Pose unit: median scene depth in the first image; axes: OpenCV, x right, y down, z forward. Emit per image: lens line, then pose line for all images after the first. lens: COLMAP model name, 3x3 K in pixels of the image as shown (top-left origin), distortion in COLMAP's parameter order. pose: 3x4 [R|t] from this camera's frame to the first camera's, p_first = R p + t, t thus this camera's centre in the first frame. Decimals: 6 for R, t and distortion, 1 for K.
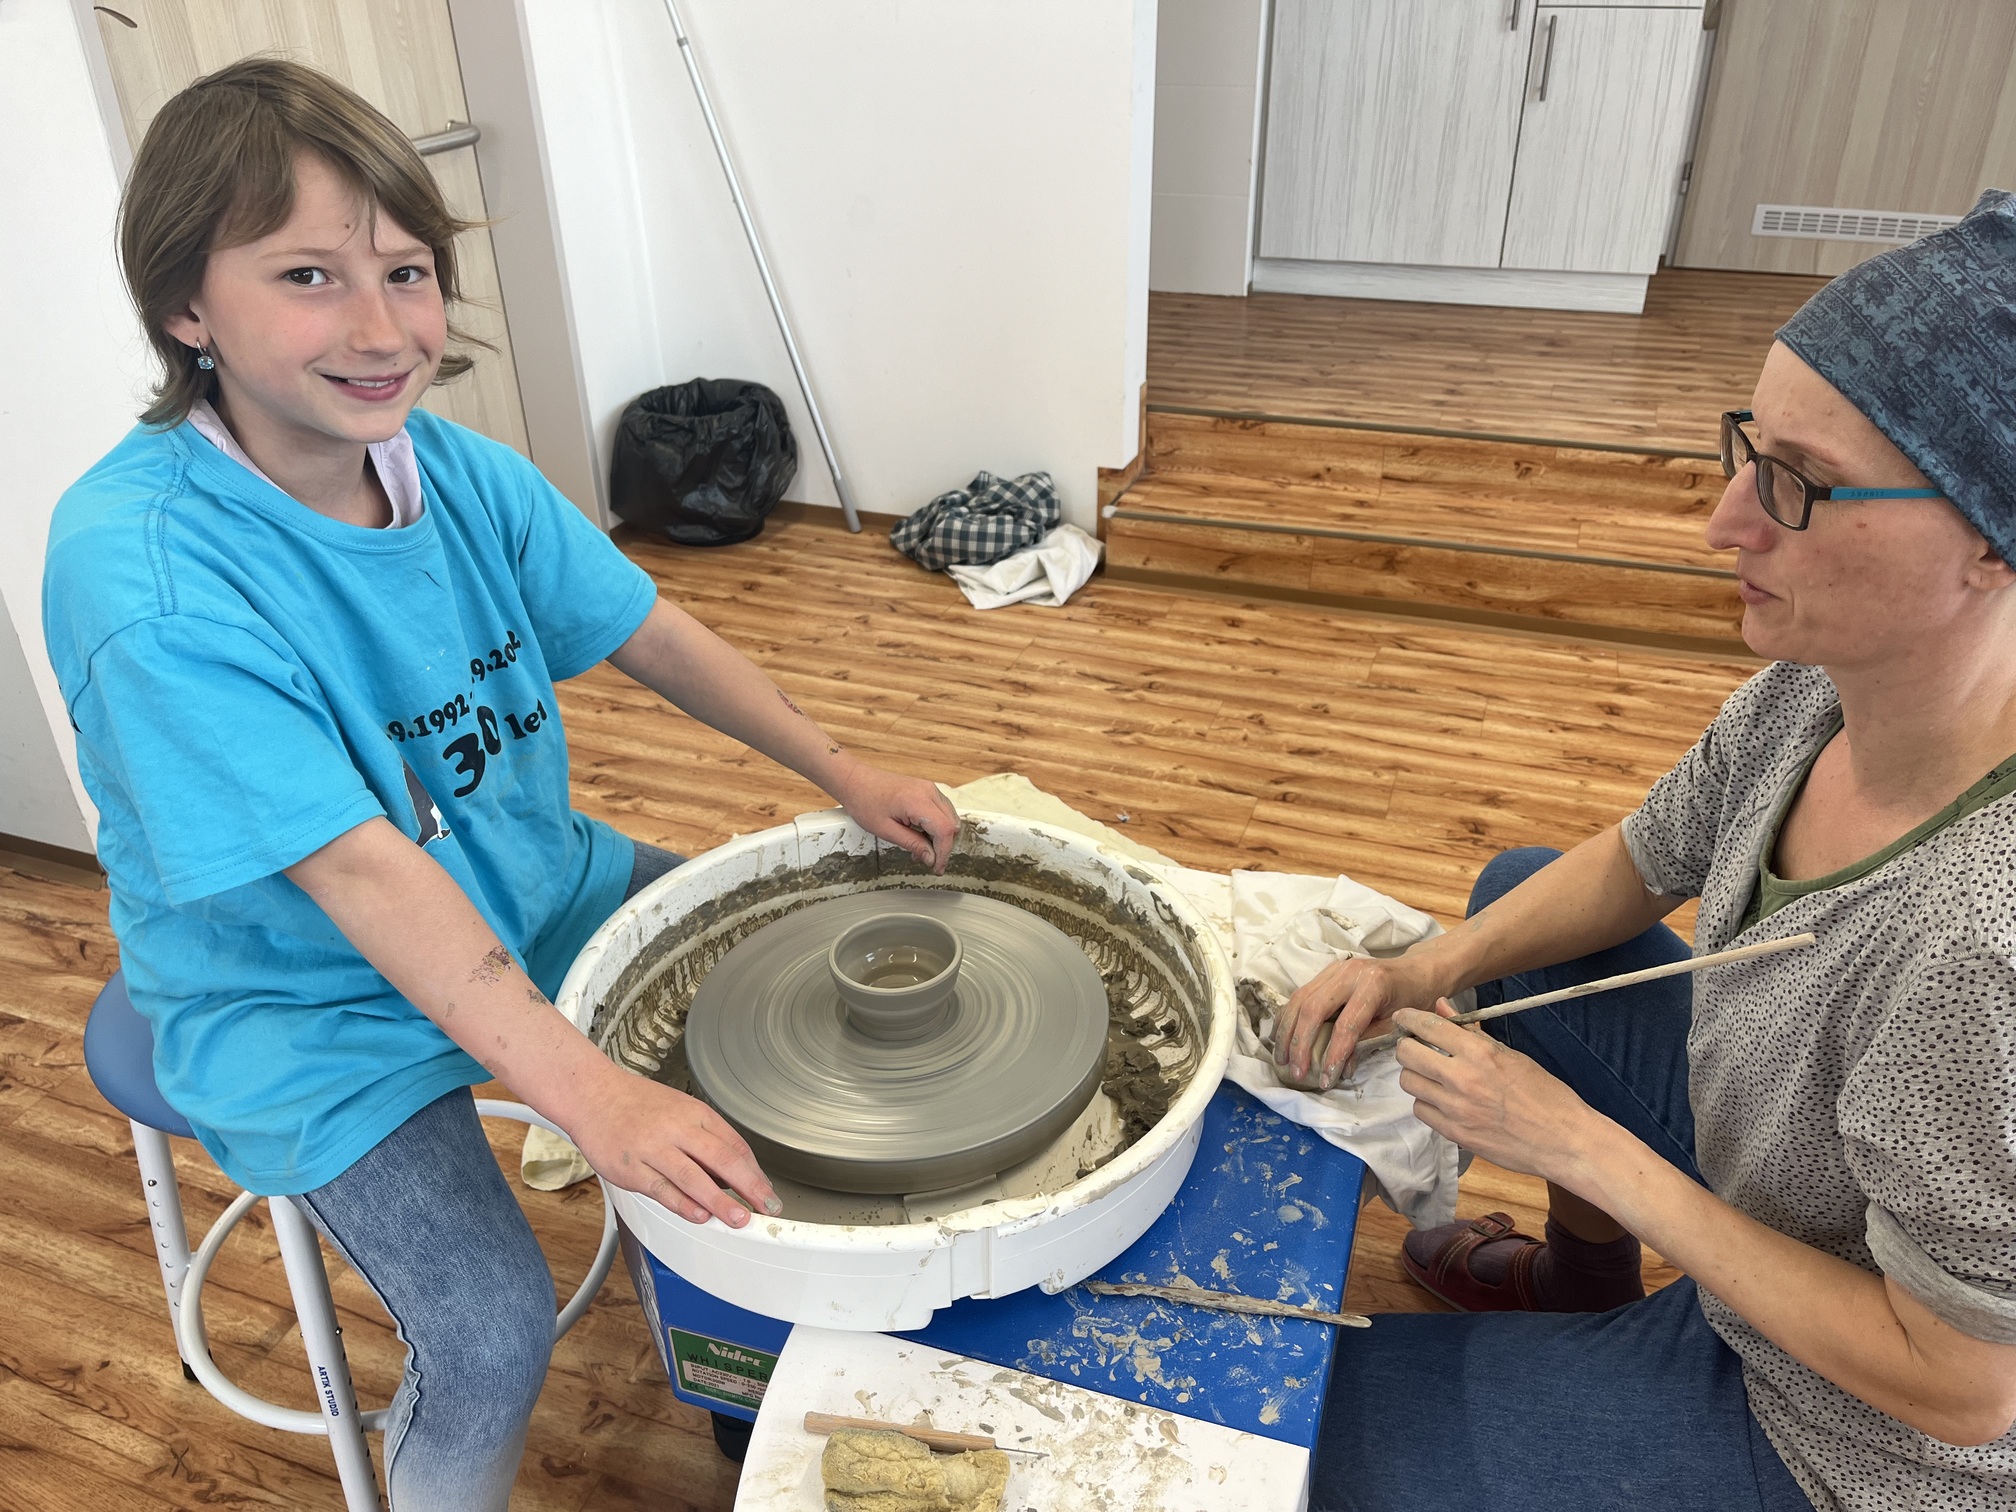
lens RADIAL K [[1537.9, 0, 1011.7], [0, 1537.9, 759.8], [0, 0, 1]] dist [0.060981, -0.087885]
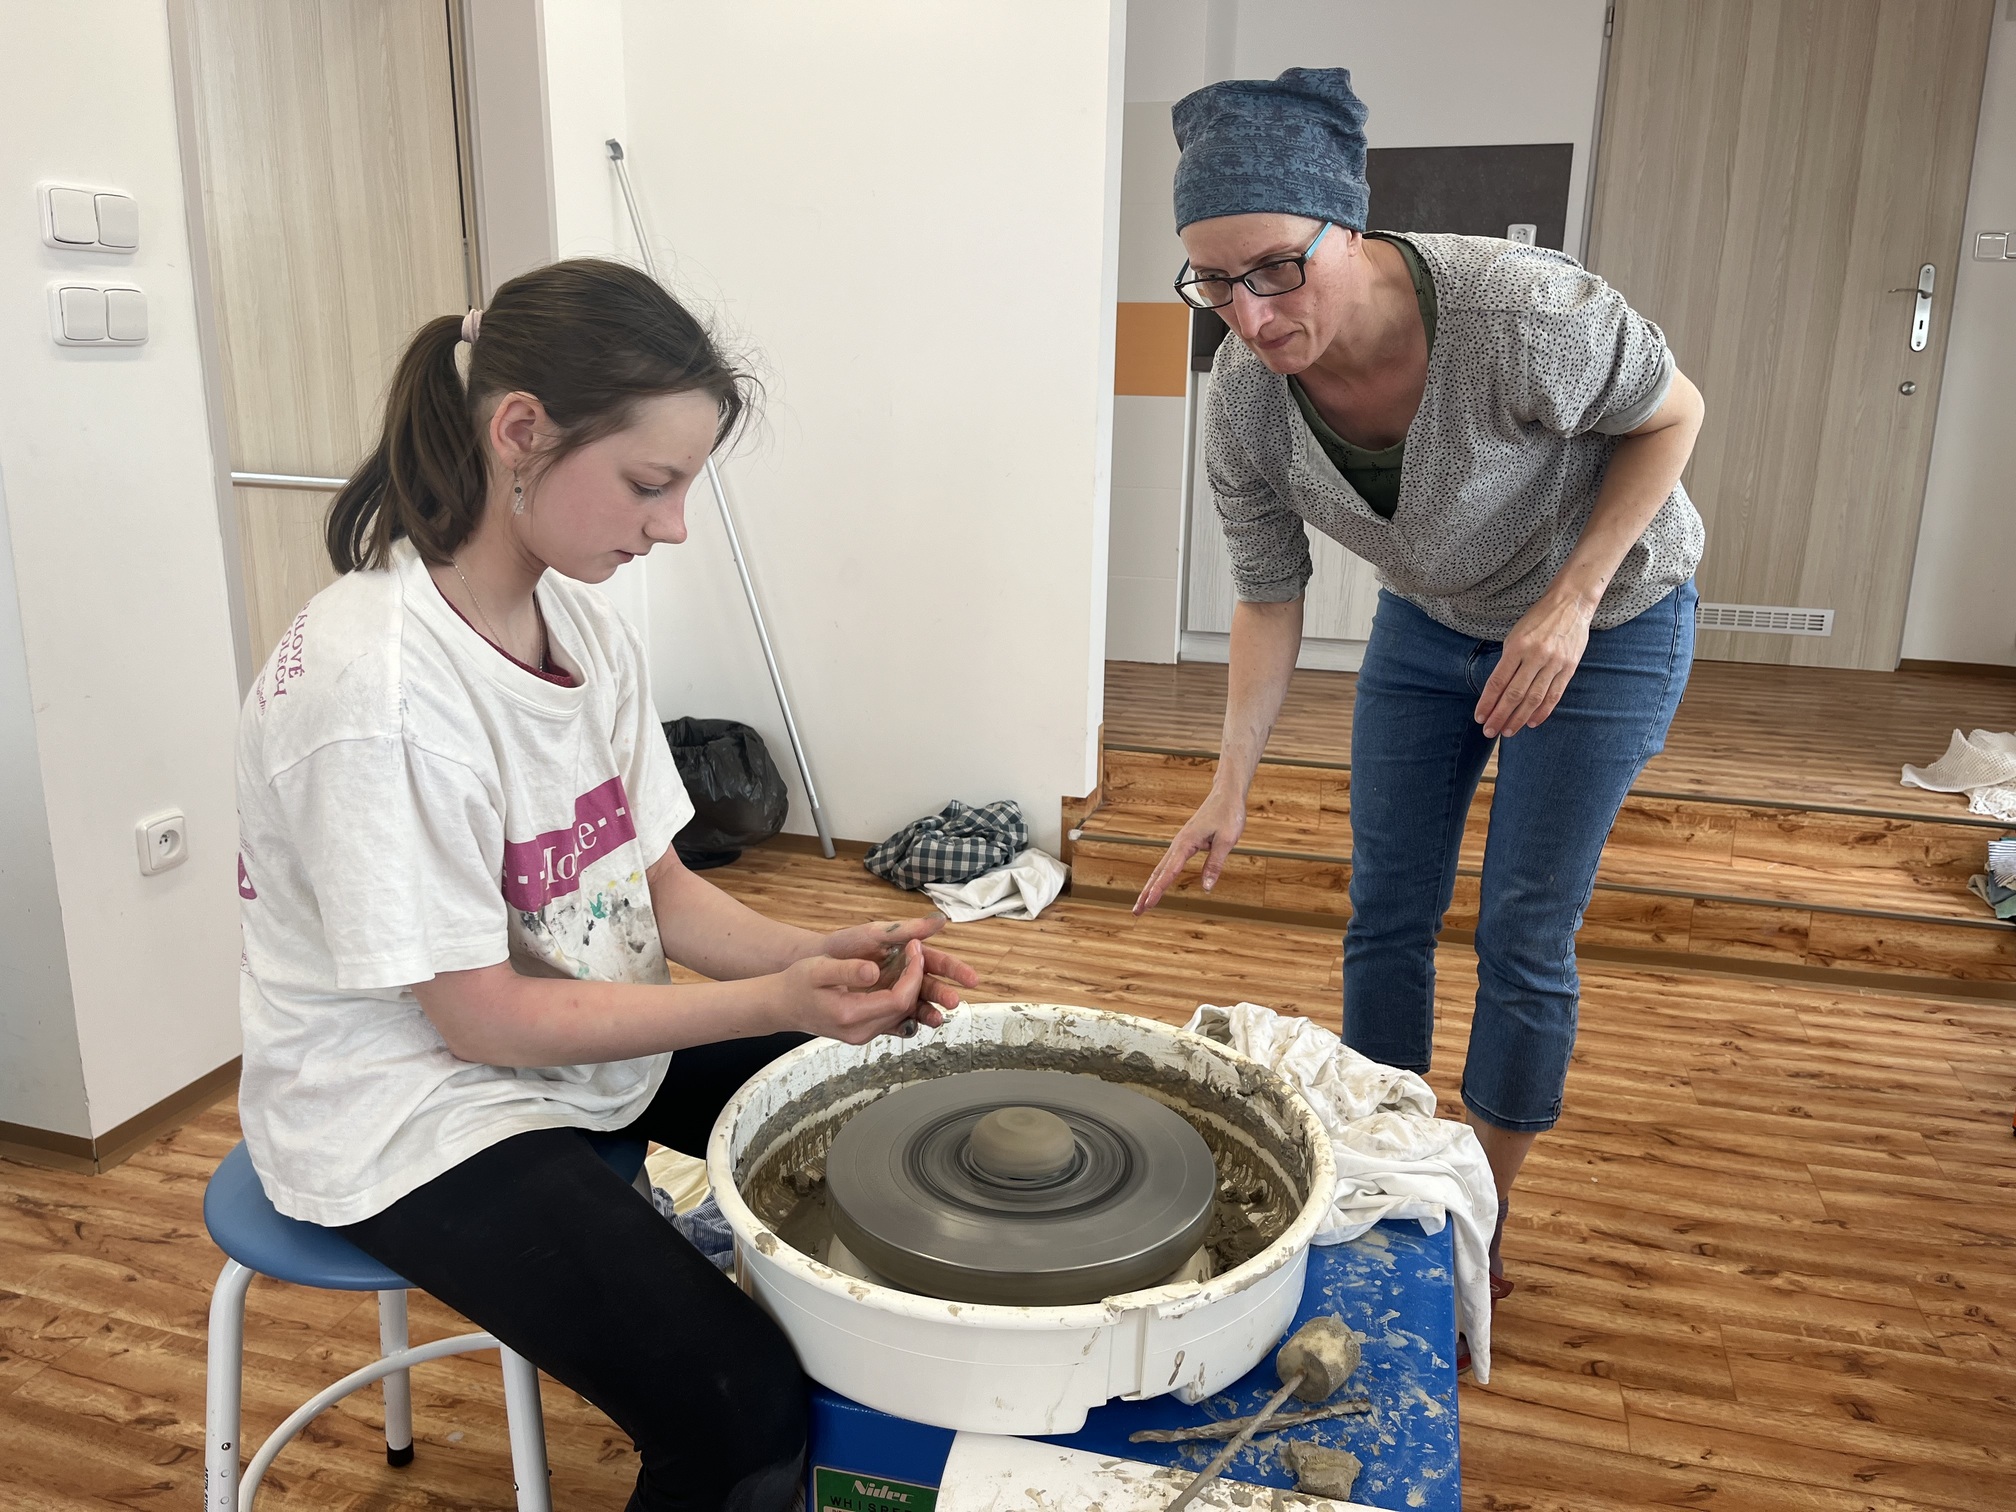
lens RADIAL K [[1537.9, 0, 1022.3], [0, 1537.9, 734.9], [0, 0, 1]] dist [0.060981, -0.087885]
pose [[0.996778, 0.013983, 0.078988, -0.062900], [0.007884, 0.962844, -0.269943, 0.064805], [-0.079827, 0.269696, 0.959631, -0.048354]]
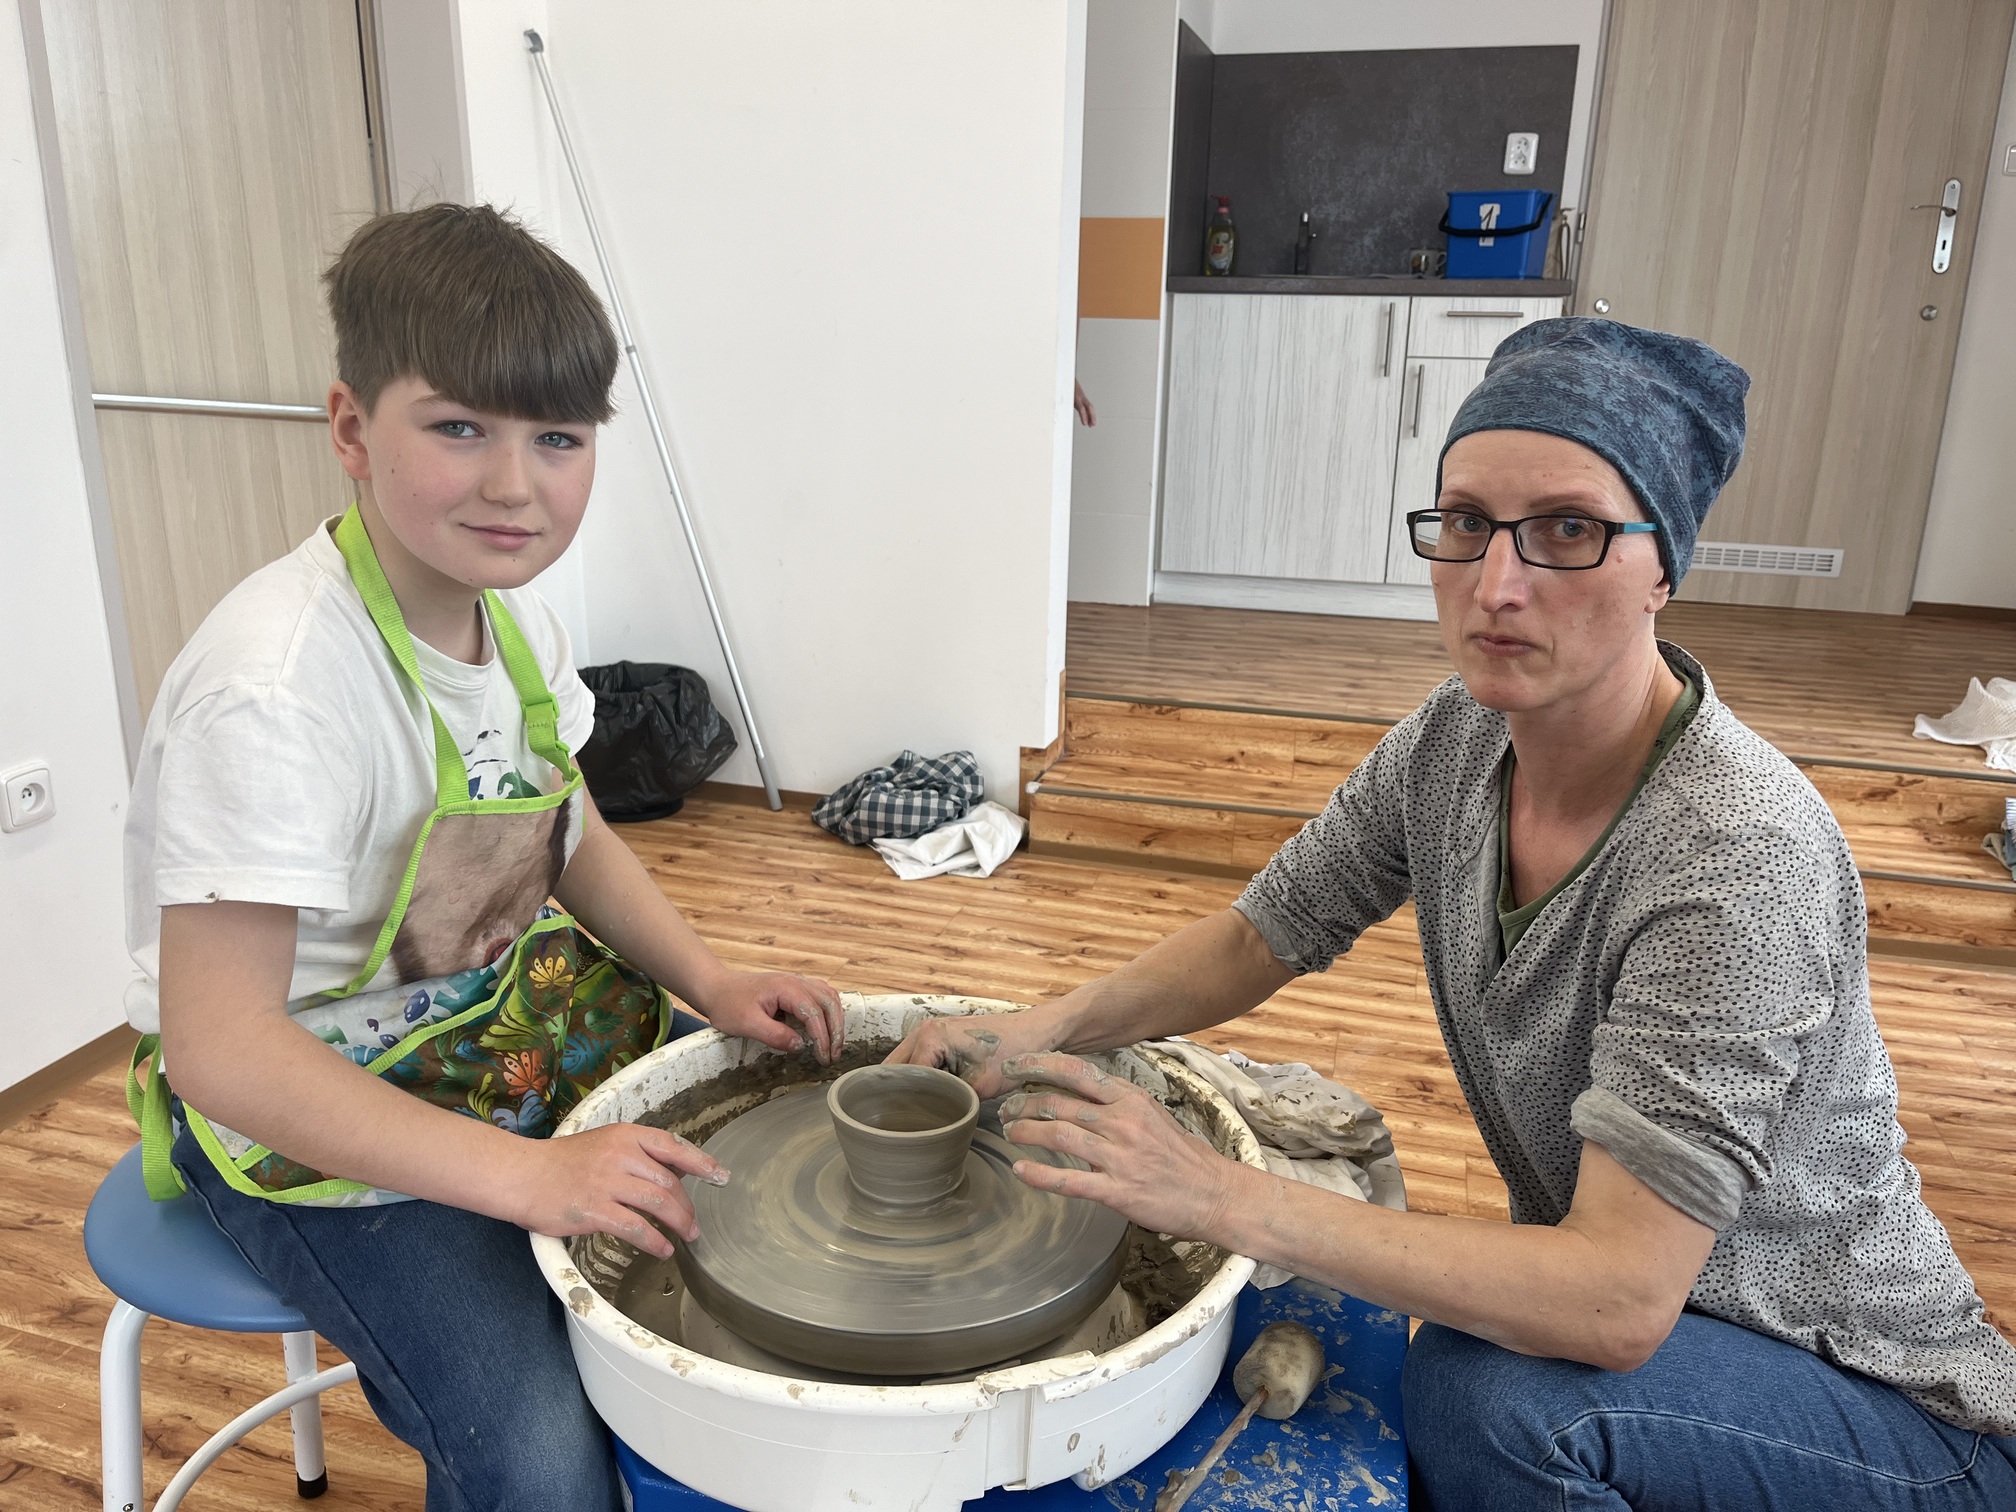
lens RADIAL K [[1537.9, 0, 999.9], [0, 1537.9, 759.9], [0, 0, 1]] dist [0.060981, -0.087885]
pose [[0.997296, 0.013307, 0.072269, -0.033837], [0.002769, 0.975964, -0.217913, 0.044148], [-0.073432, 0.217524, 0.973289, 0.012961]]
